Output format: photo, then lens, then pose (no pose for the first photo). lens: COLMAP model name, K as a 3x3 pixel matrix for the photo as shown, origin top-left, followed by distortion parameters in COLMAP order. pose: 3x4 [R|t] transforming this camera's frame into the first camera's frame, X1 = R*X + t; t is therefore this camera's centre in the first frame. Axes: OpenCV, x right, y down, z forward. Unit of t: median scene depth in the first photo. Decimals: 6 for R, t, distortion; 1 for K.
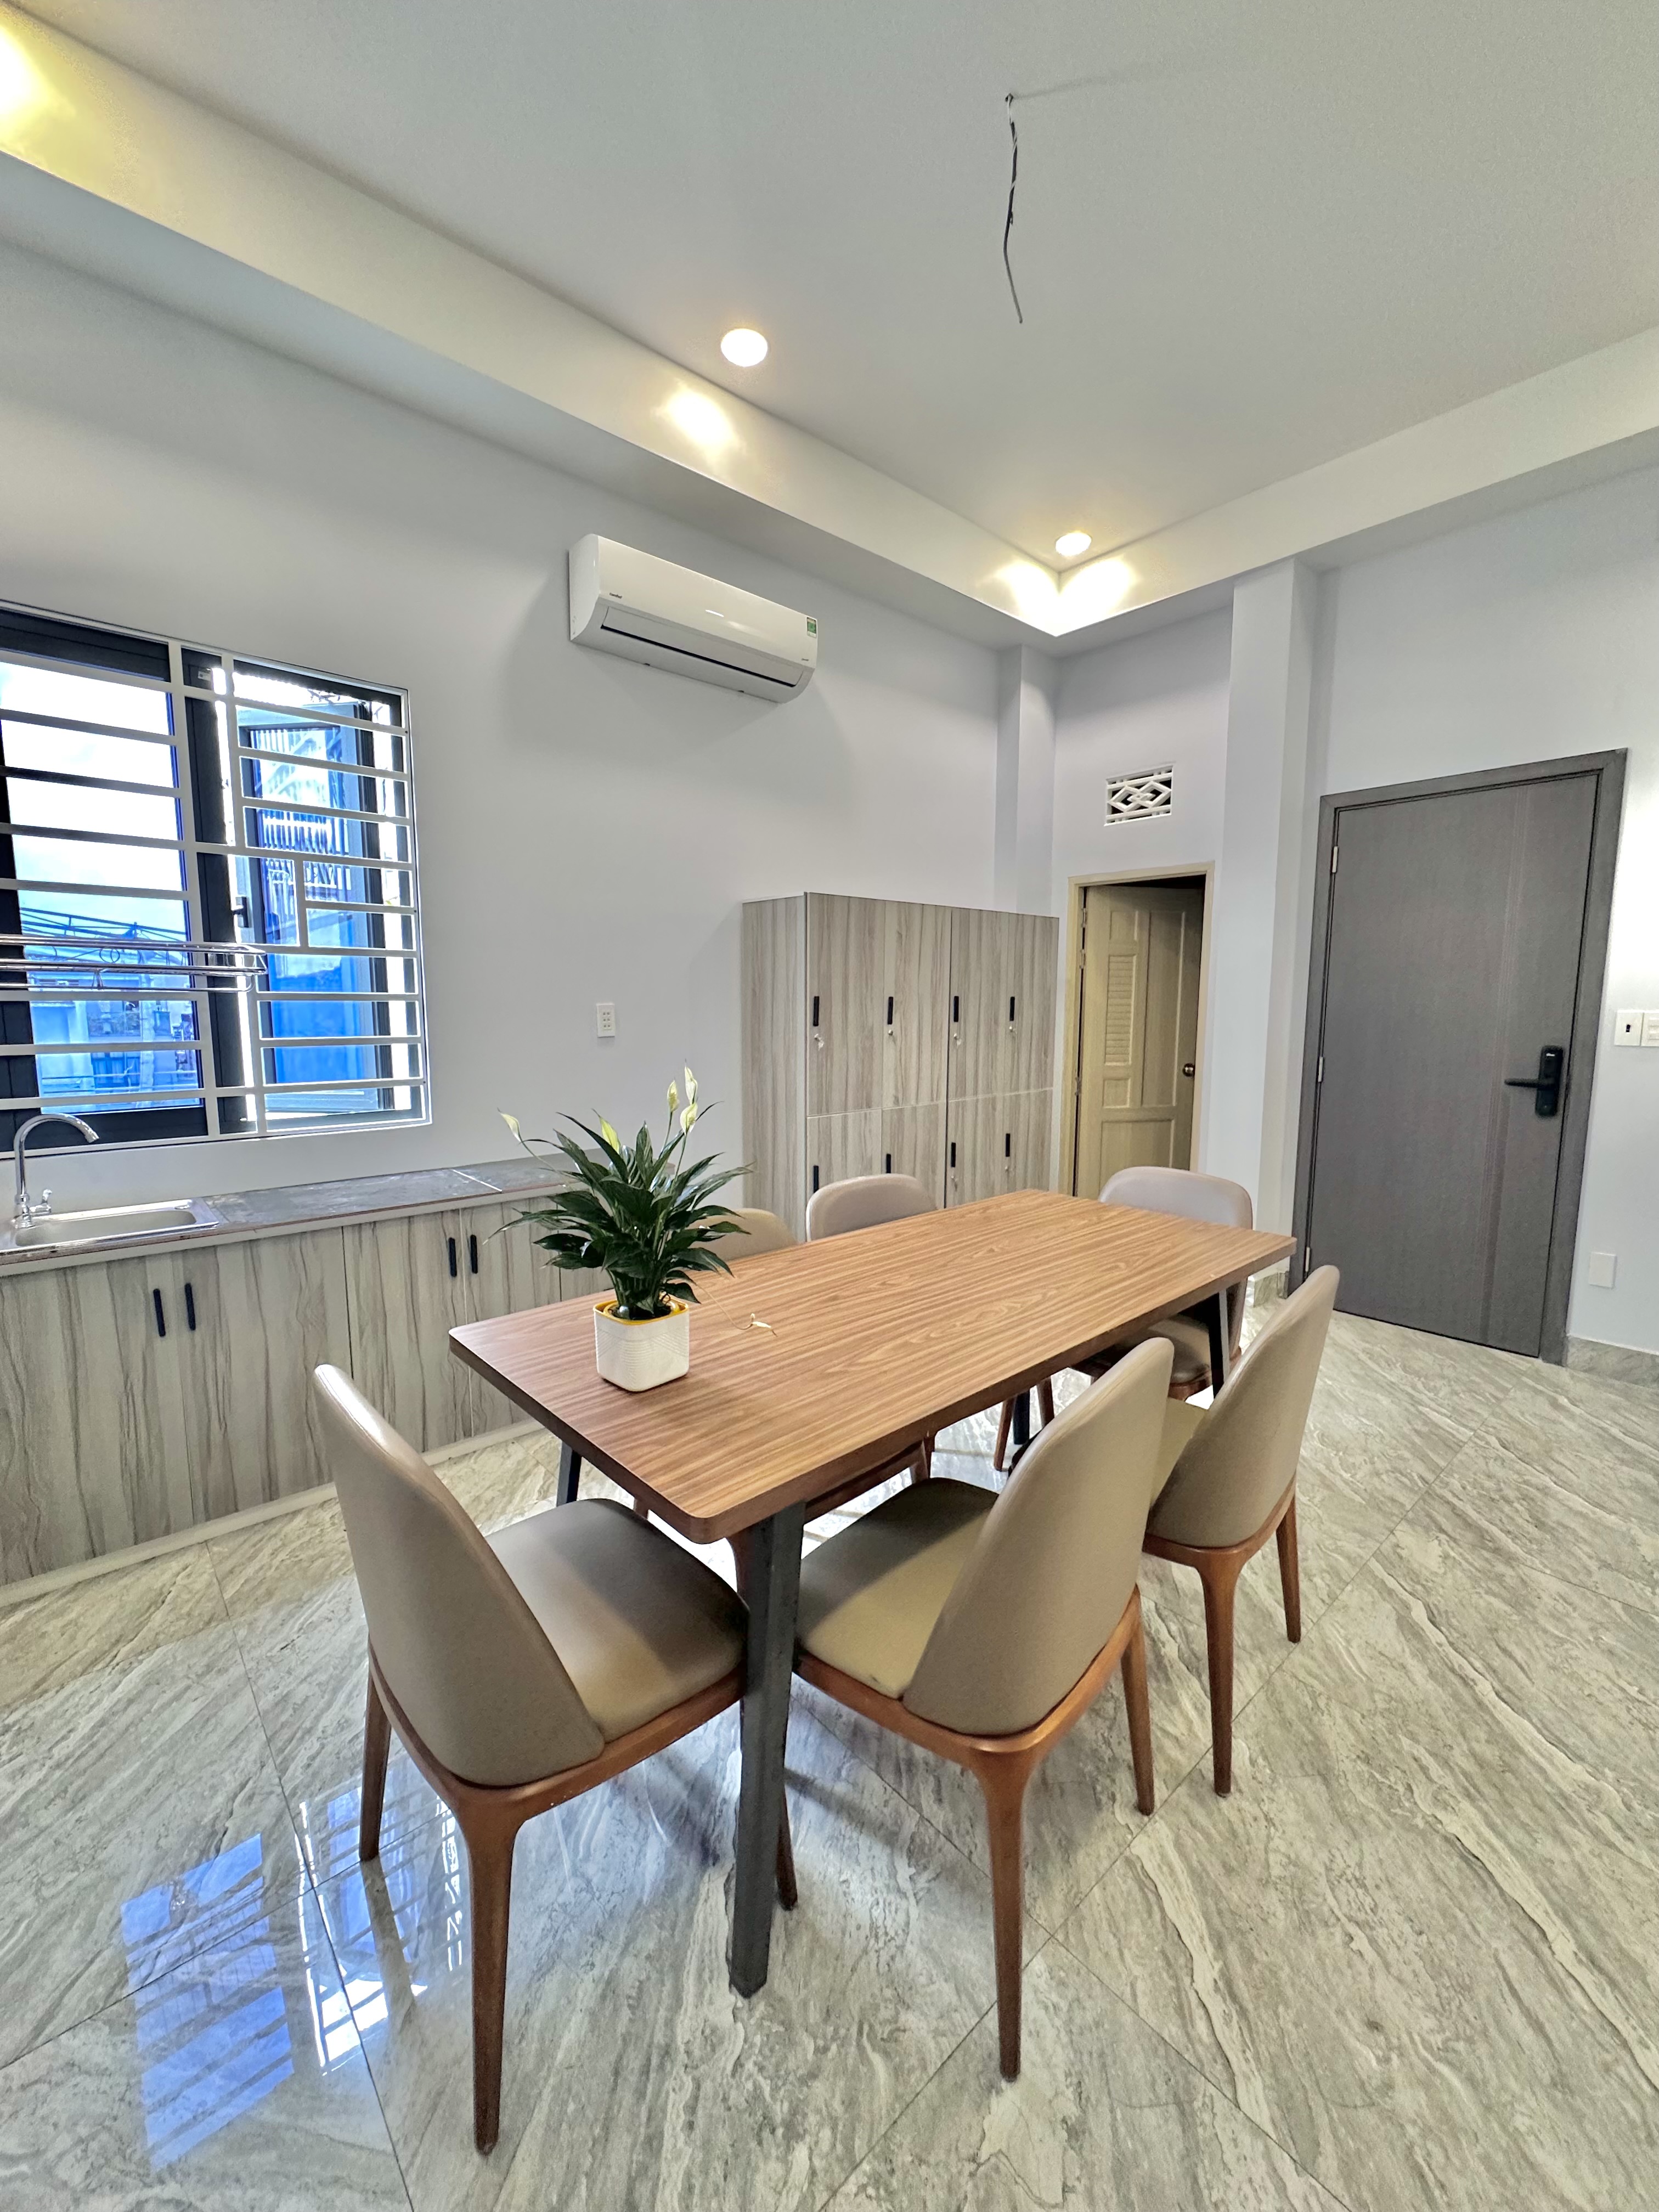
lens RADIAL K [[929.0, 0, 829.5], [0, 929.0, 1106.0], [0, 0, 1]] dist [-0.001589, -0.000236]
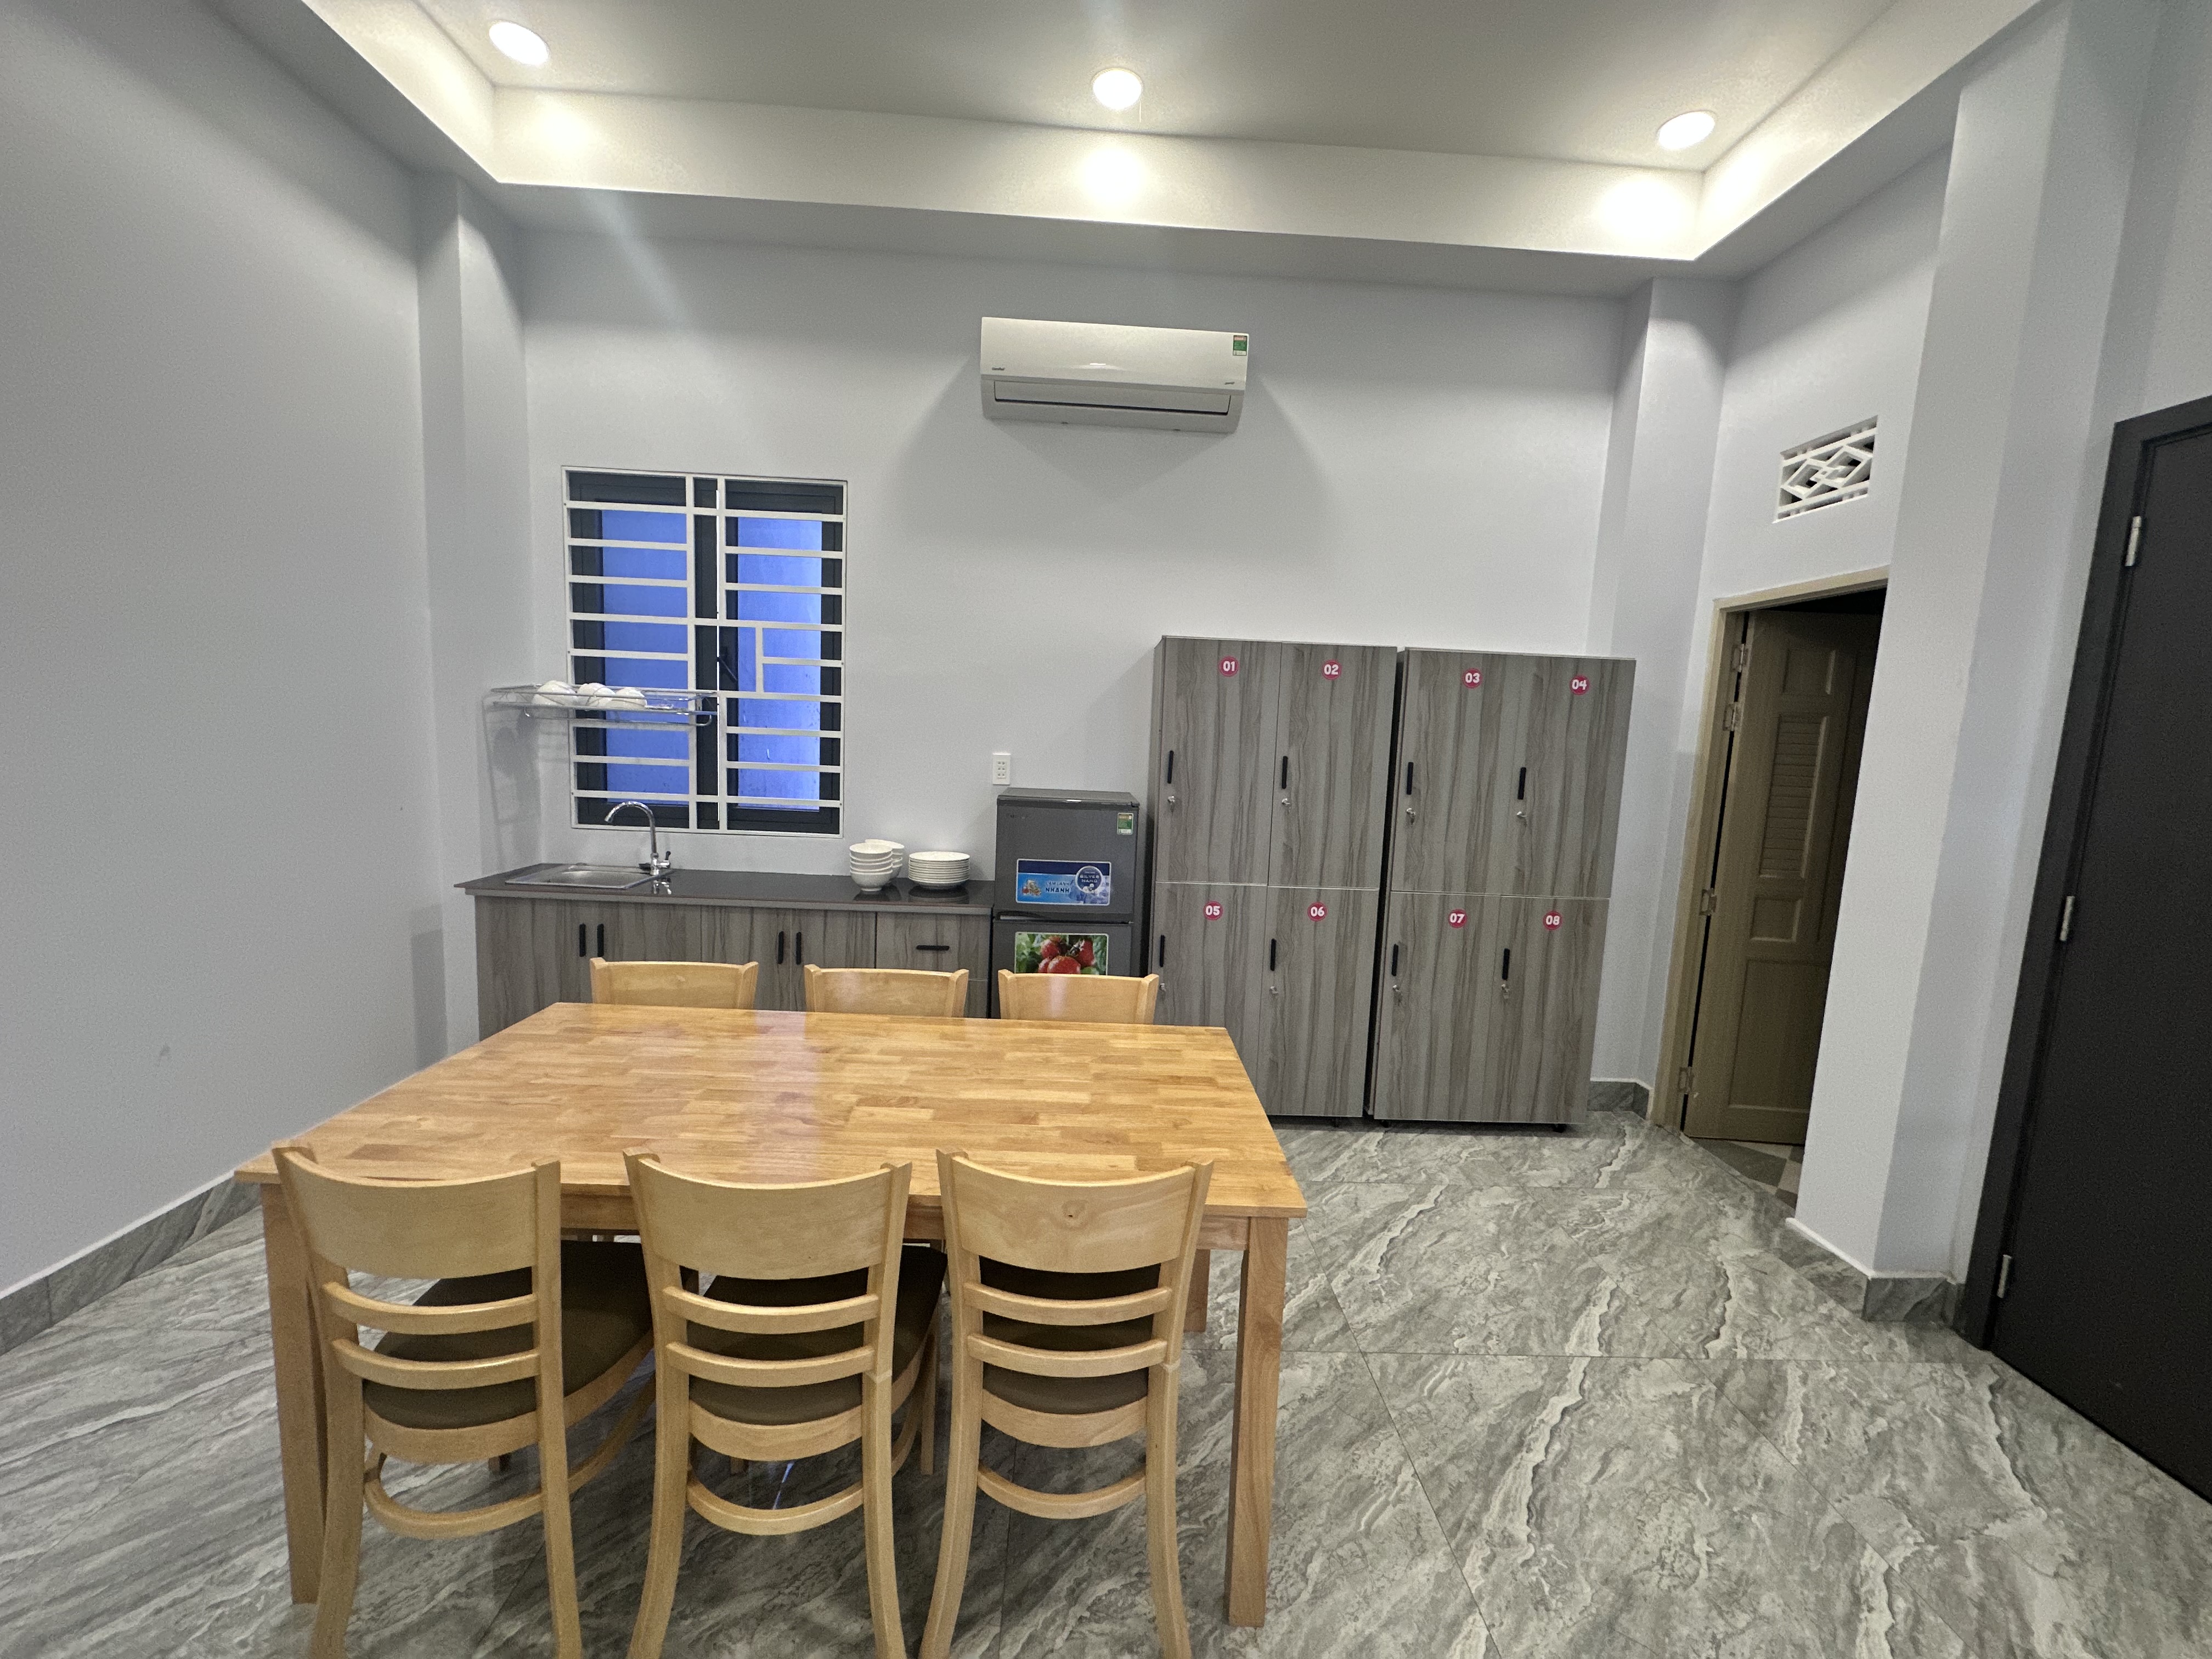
lens RADIAL K [[891.0, 0, 1106.0], [0, 891.0, 829.5], [0, 0, 1]] dist [0.000842, -0.000478]
pose [[0.758015, 0.104385, -0.643829, 0.471373], [-0.121669, 0.992414, 0.017654, -0.046214], [0.640788, 0.064952, 0.764965, 0.275441]]
